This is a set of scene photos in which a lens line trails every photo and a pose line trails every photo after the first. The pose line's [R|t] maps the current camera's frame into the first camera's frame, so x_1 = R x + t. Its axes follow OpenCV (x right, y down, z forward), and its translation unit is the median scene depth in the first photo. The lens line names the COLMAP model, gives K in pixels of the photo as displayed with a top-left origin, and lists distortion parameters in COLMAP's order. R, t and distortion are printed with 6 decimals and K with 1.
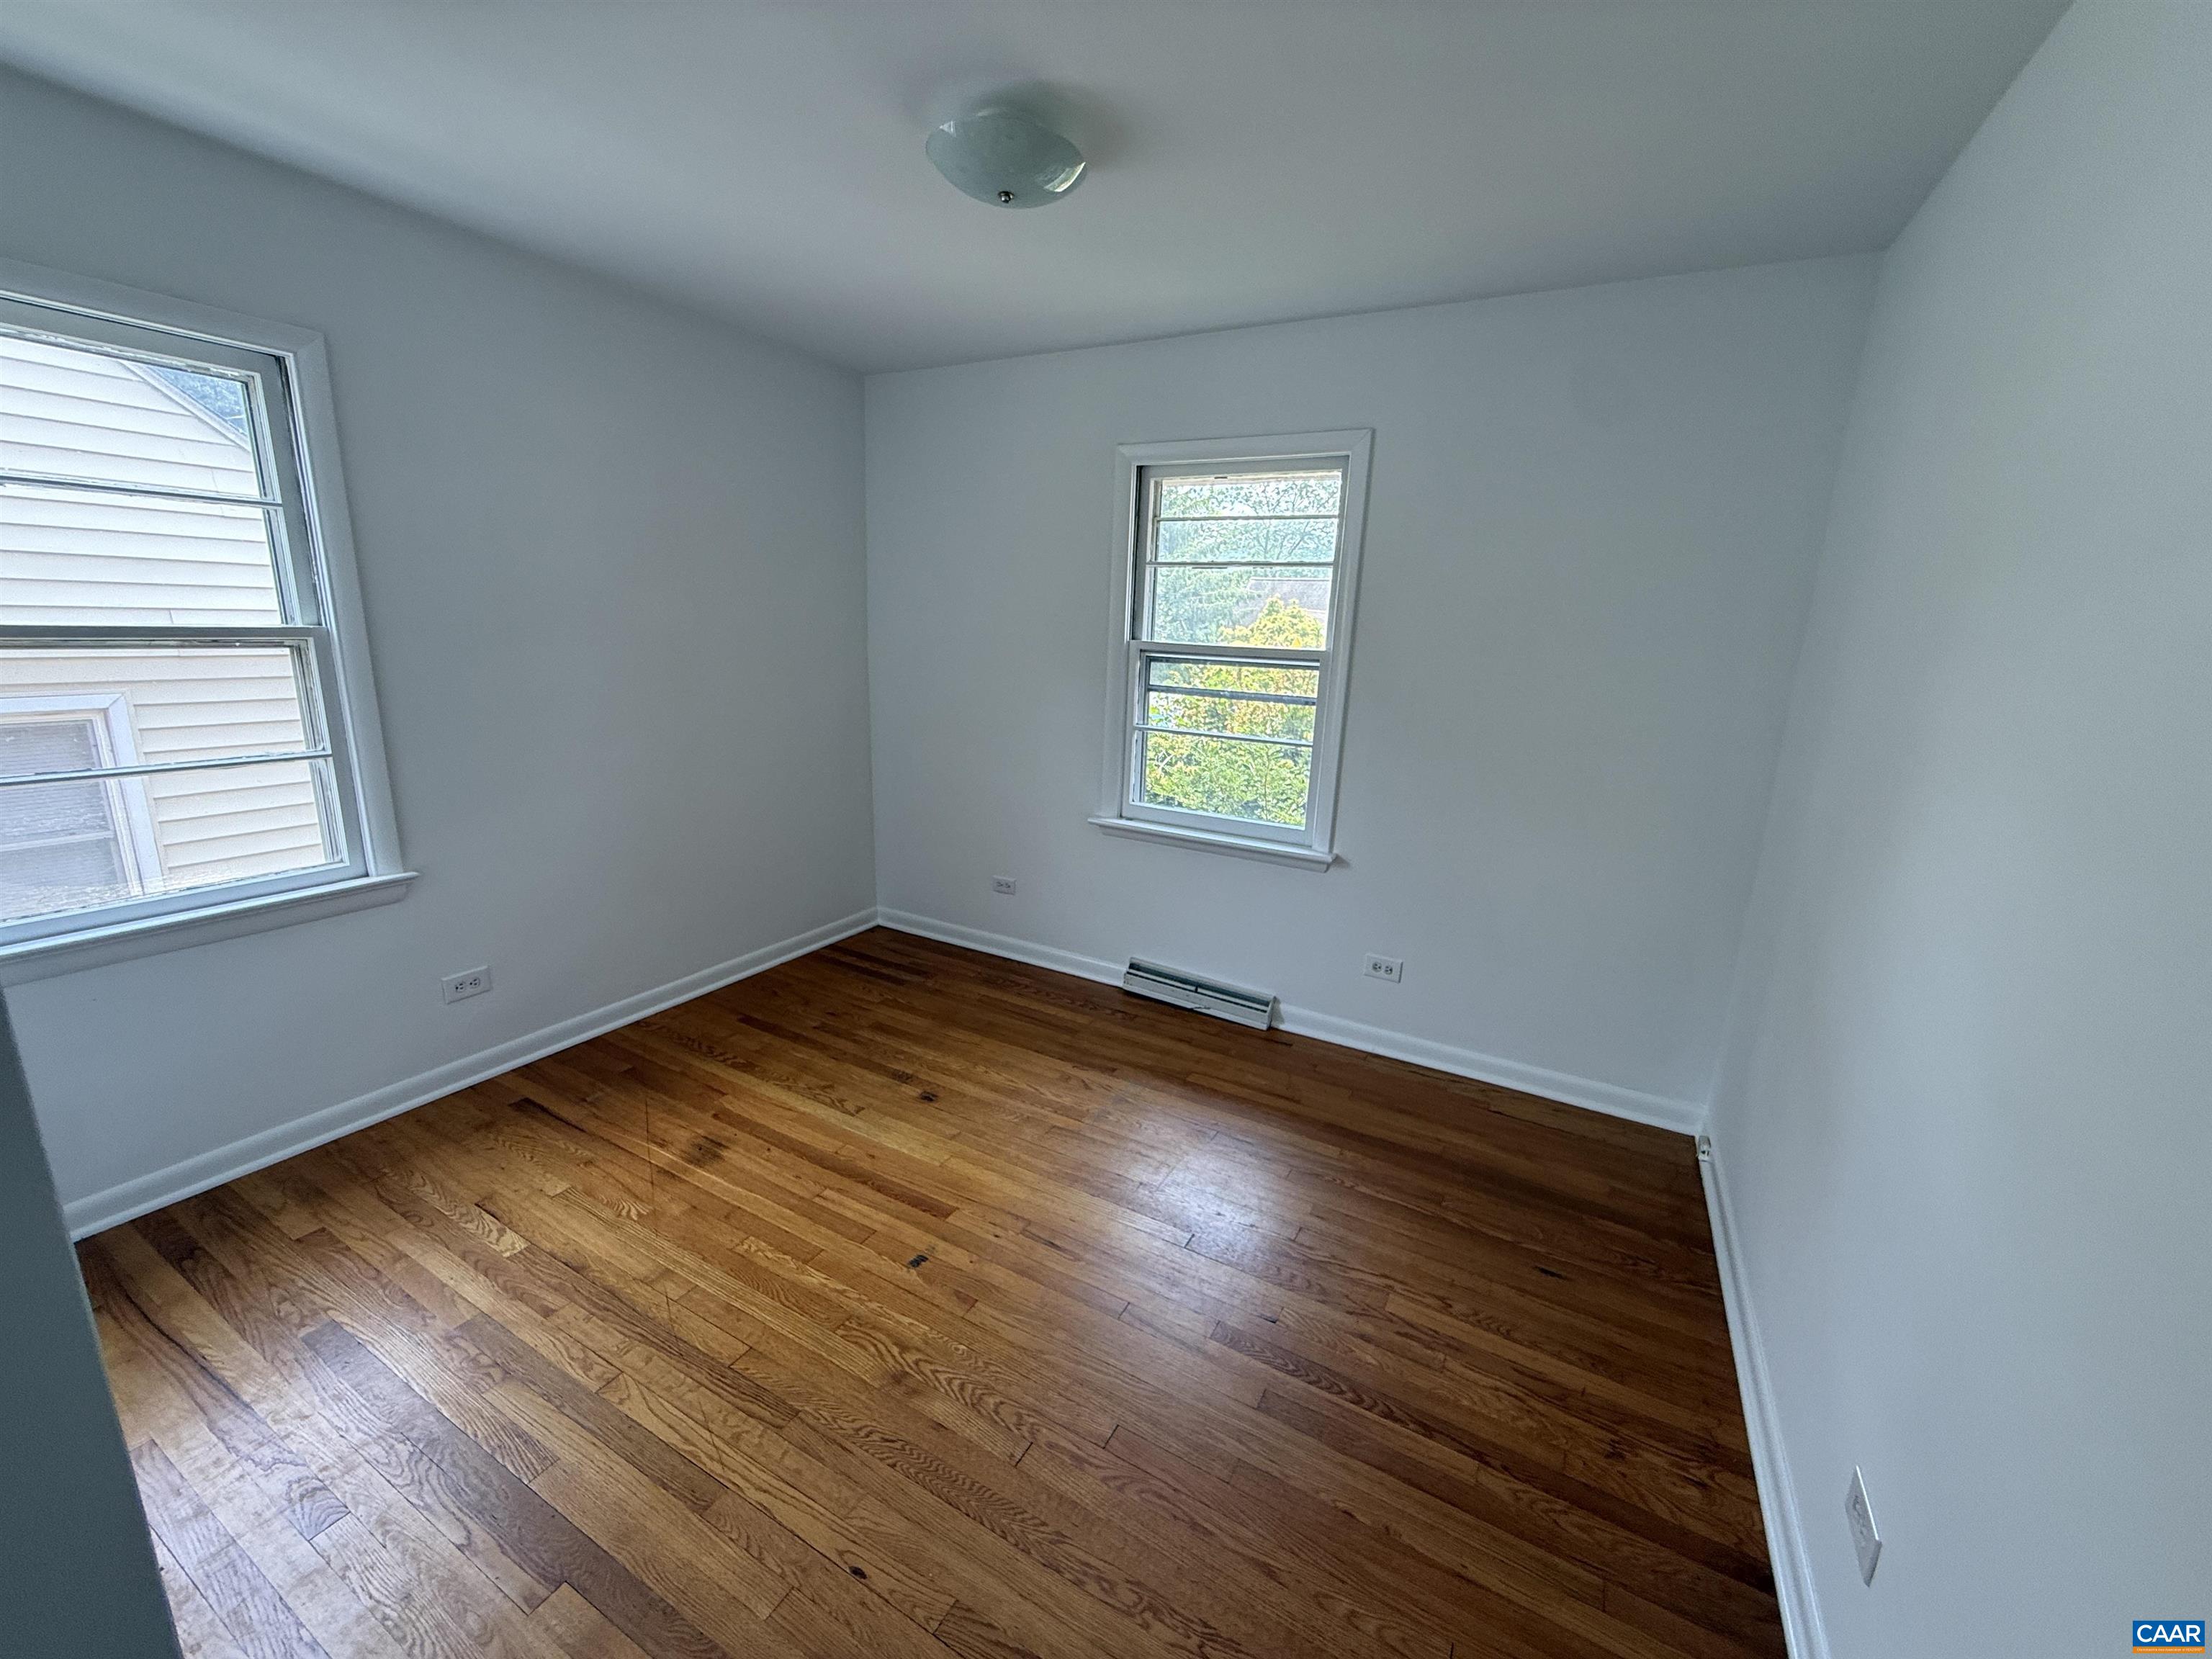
lens RADIAL K [[887.1, 0, 1100.2], [0, 887.1, 844.0], [0, 0, 1]] dist [-0.000717, 0.000503]
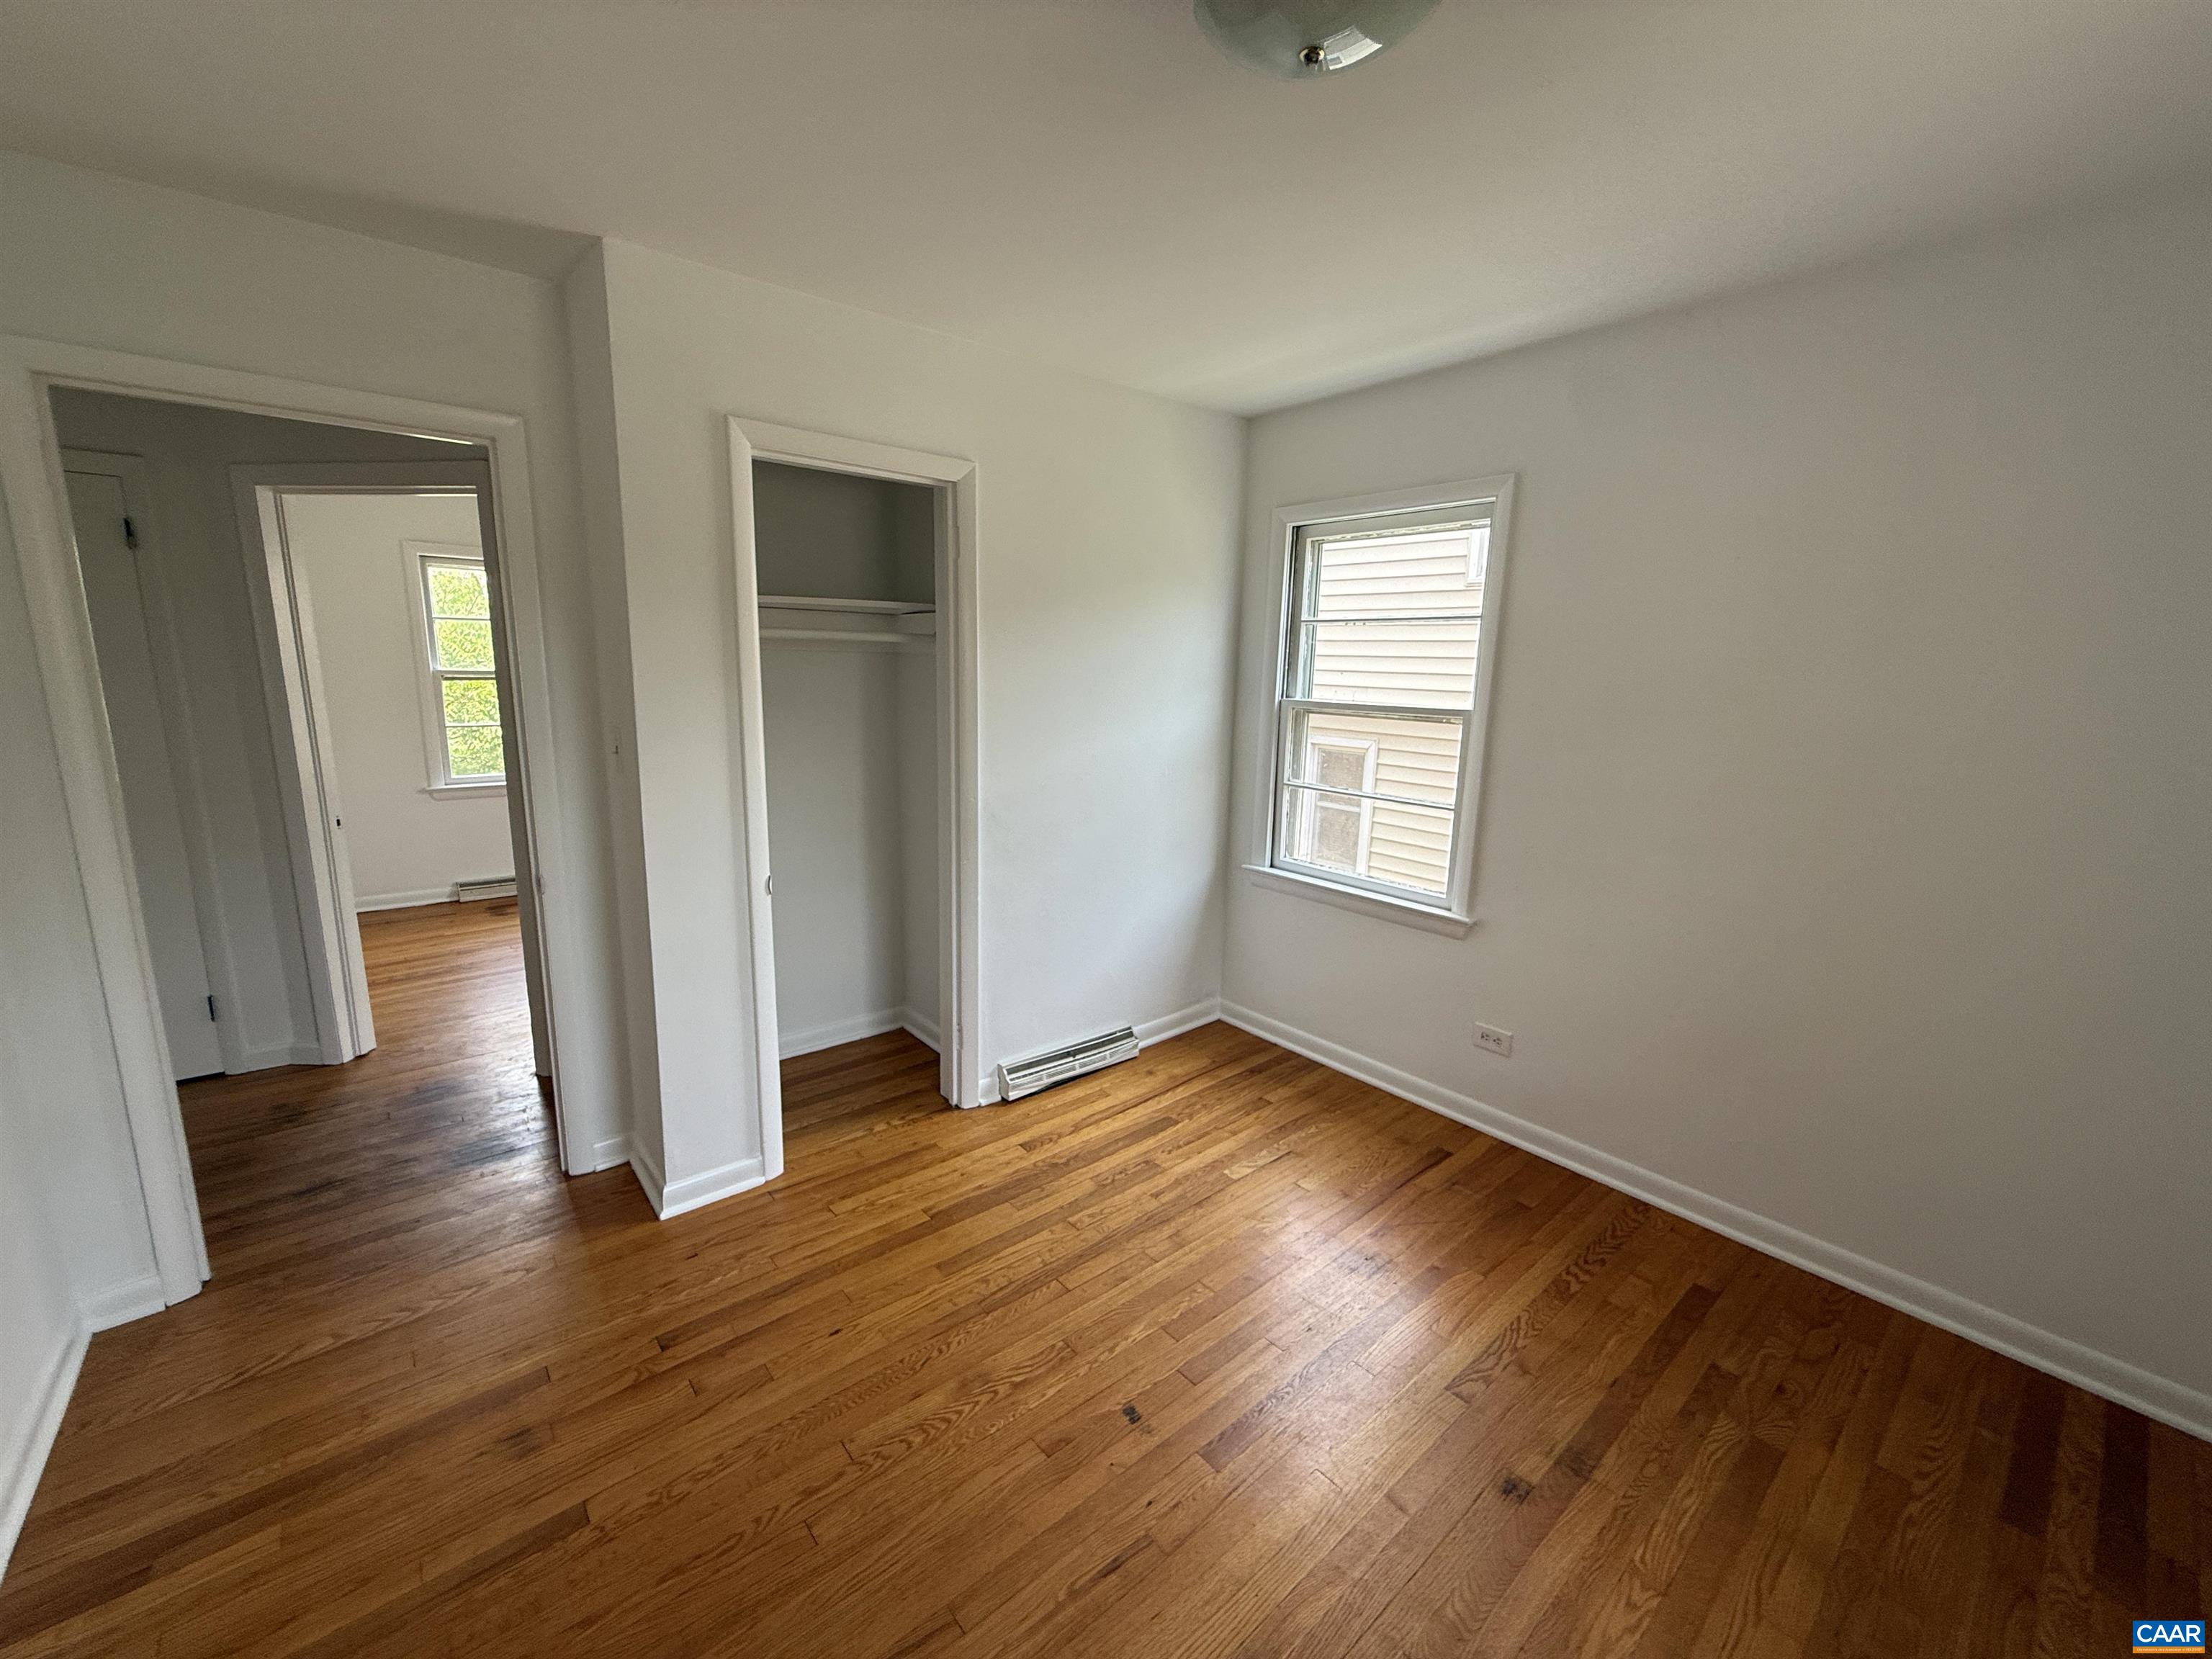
lens RADIAL K [[887.1, 0, 1096.8], [0, 887.1, 829.1], [0, 0, 1]] dist [-0.000717, 0.000503]
pose [[-0.362509, 0.126558, -0.923347, 0.534992], [-0.262628, 0.936715, 0.231499, -0.258727], [0.894211, 0.326417, -0.306330, 1.040985]]
